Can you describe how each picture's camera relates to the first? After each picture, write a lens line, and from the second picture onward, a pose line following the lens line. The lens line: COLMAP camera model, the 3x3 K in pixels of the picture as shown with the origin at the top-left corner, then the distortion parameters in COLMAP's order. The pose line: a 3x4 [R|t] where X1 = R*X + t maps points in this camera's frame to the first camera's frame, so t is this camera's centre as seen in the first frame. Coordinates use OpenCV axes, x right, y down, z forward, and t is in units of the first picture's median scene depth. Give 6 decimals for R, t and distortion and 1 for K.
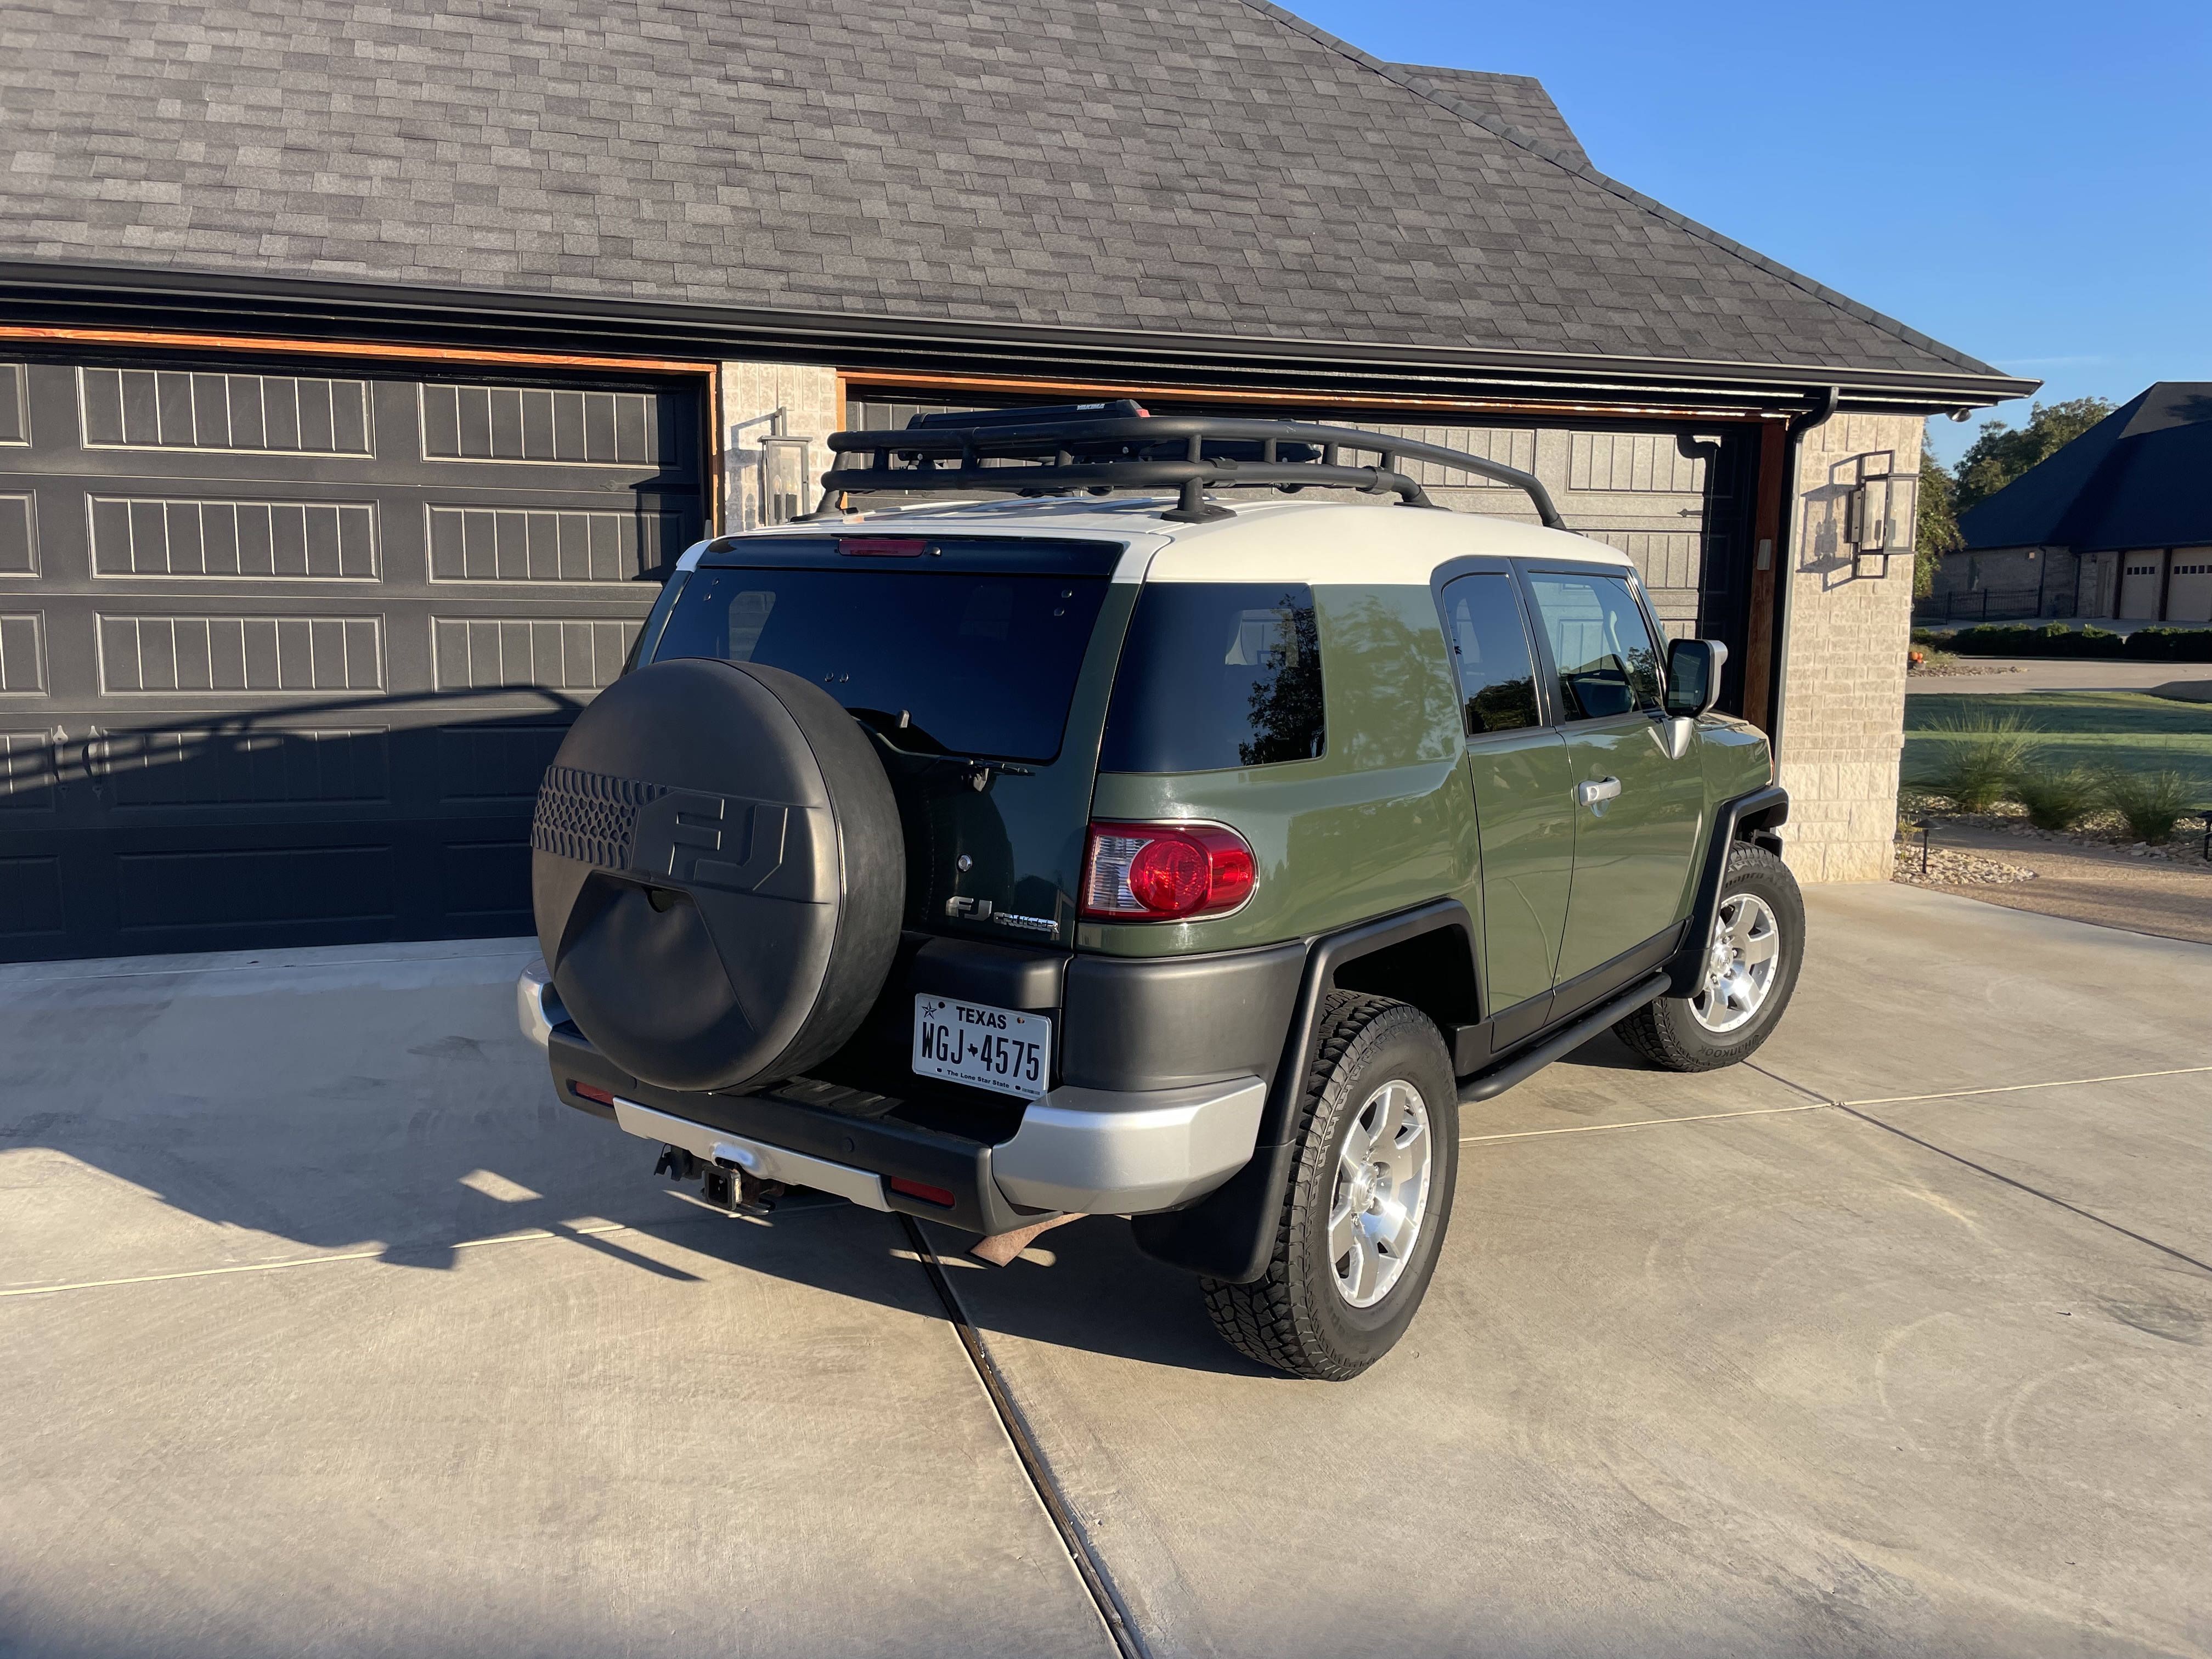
lens RADIAL K [[1667.7, 0, 1103.0], [0, 1667.7, 816.6], [0, 0, 1]] dist [0.088041, -0.110634]
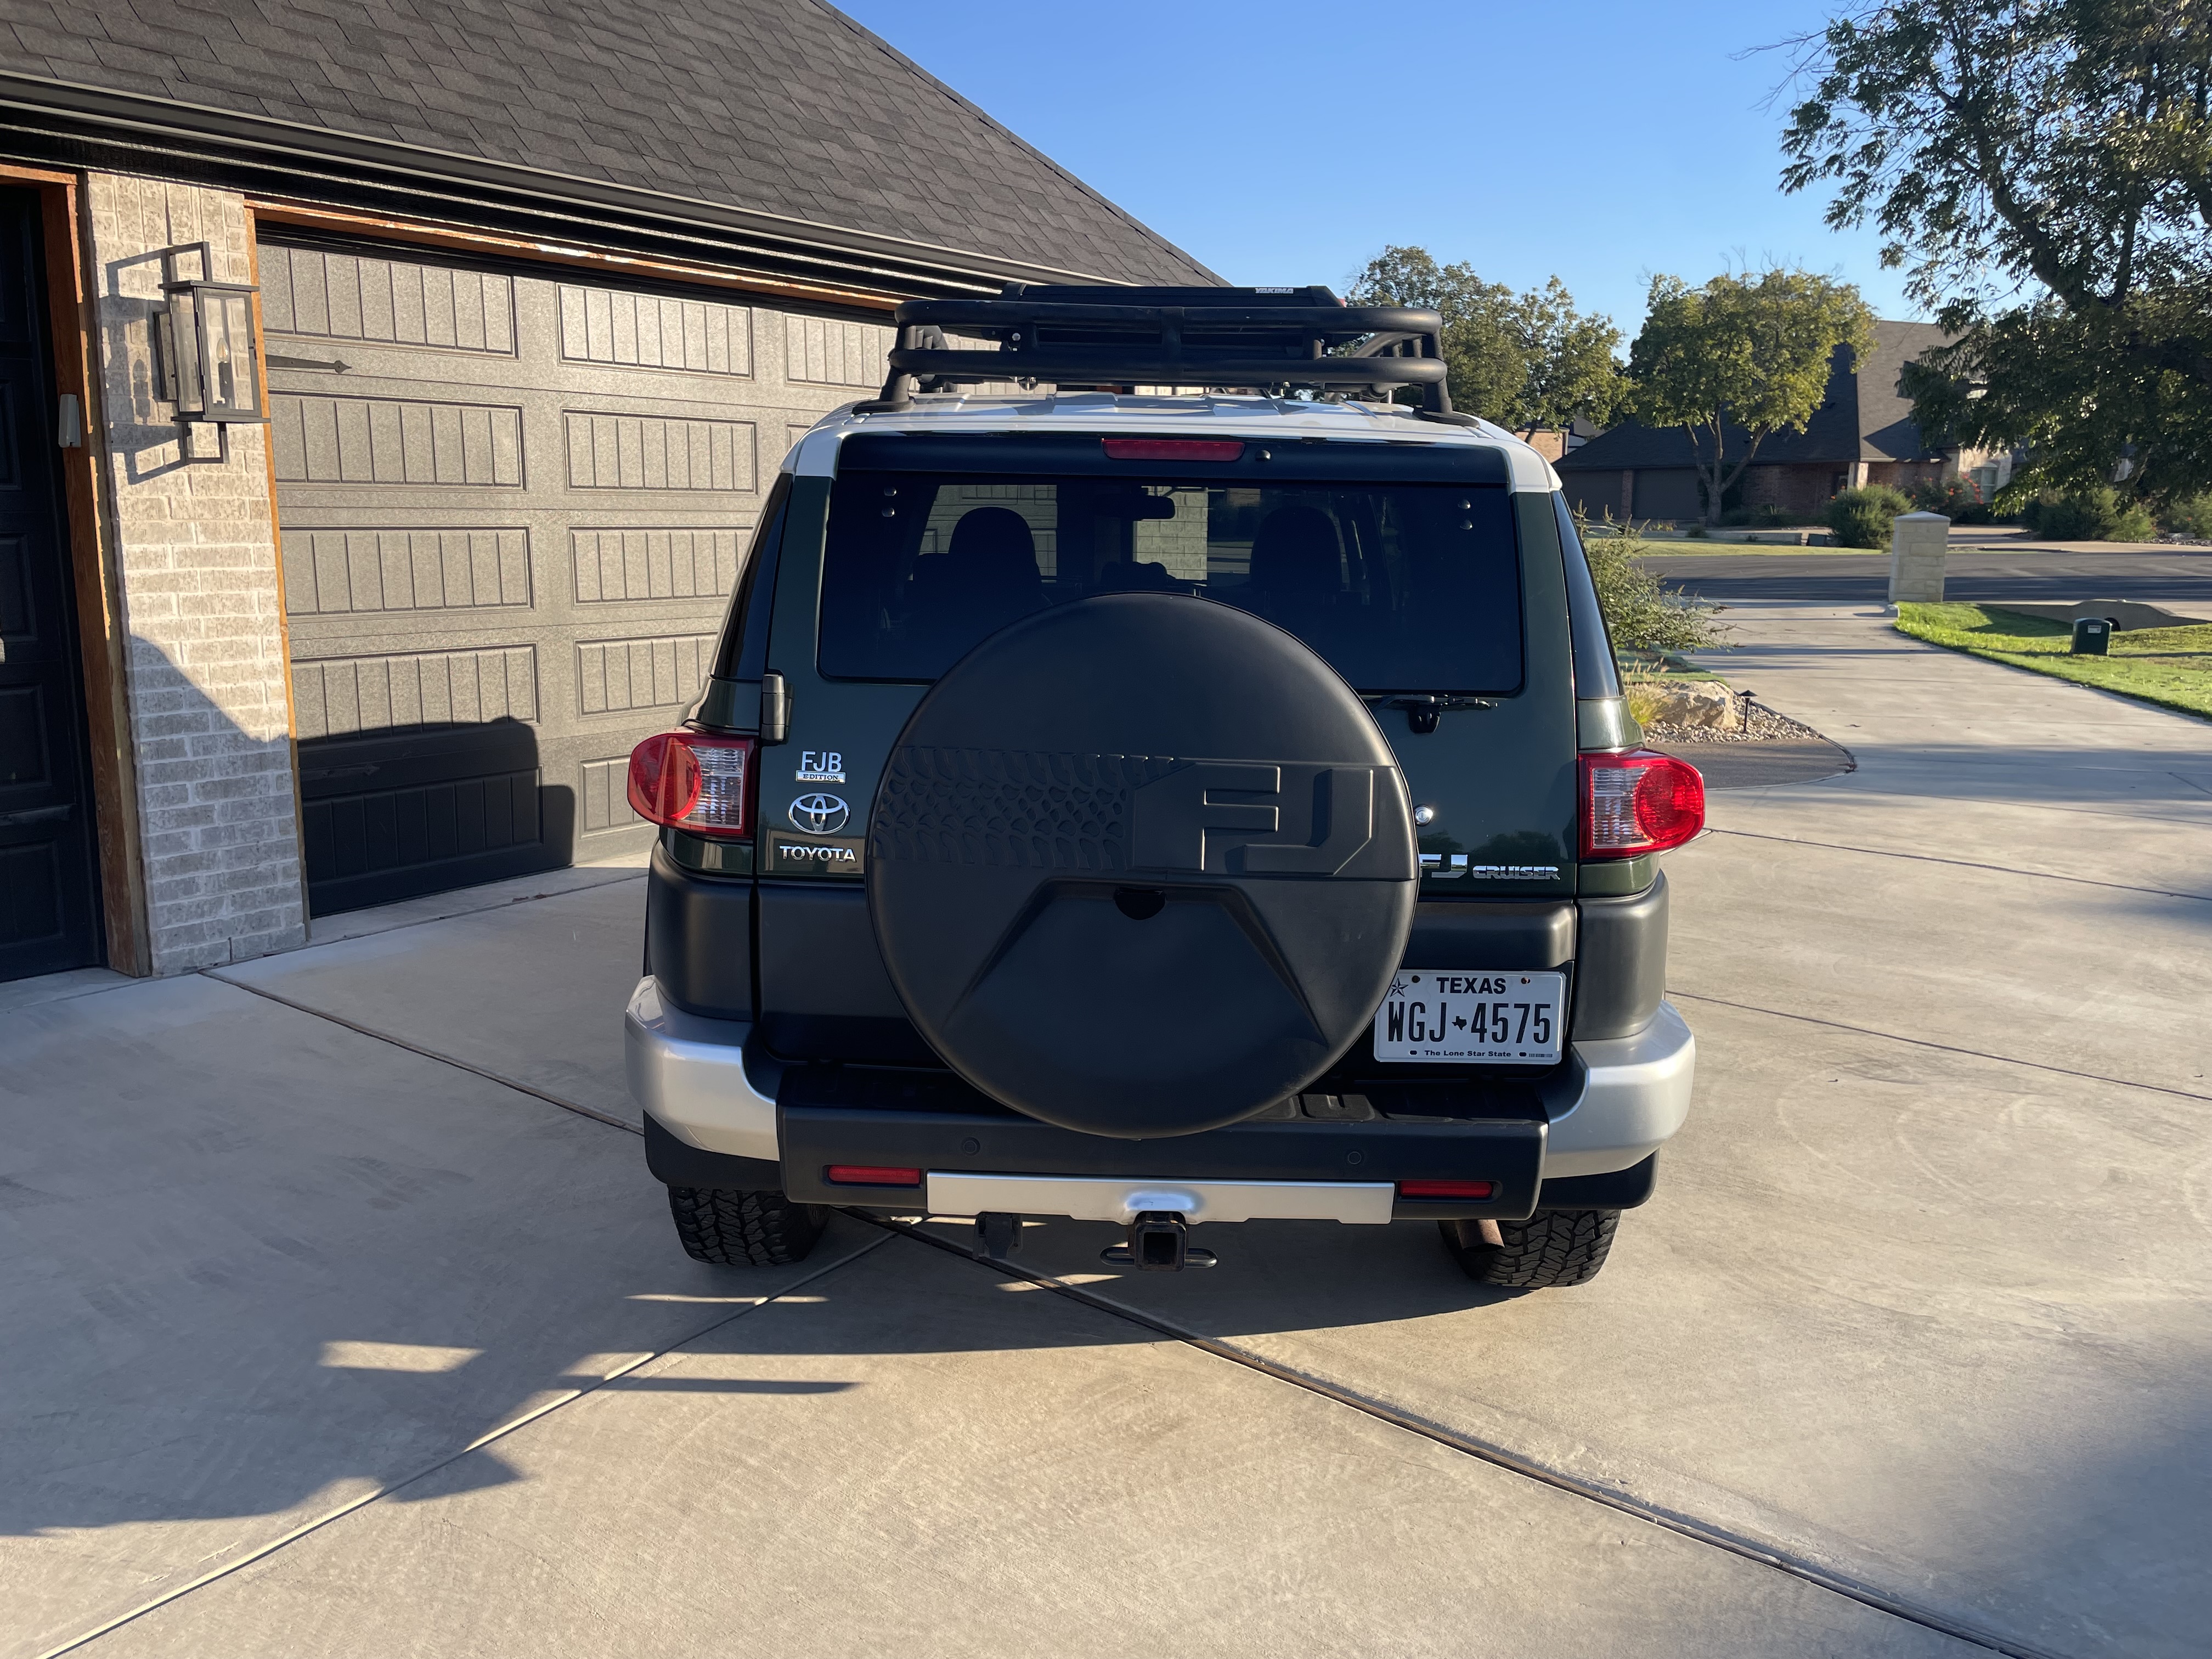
lens RADIAL K [[1665.1, 0, 1083.2], [0, 1665.1, 817.1], [0, 0, 1]] dist [0.085153, -0.109815]
pose [[0.814558, -0.109448, 0.569663, -0.294403], [0.077209, 0.993757, 0.080529, -0.022540], [-0.574920, -0.021612, 0.817924, 0.155432]]
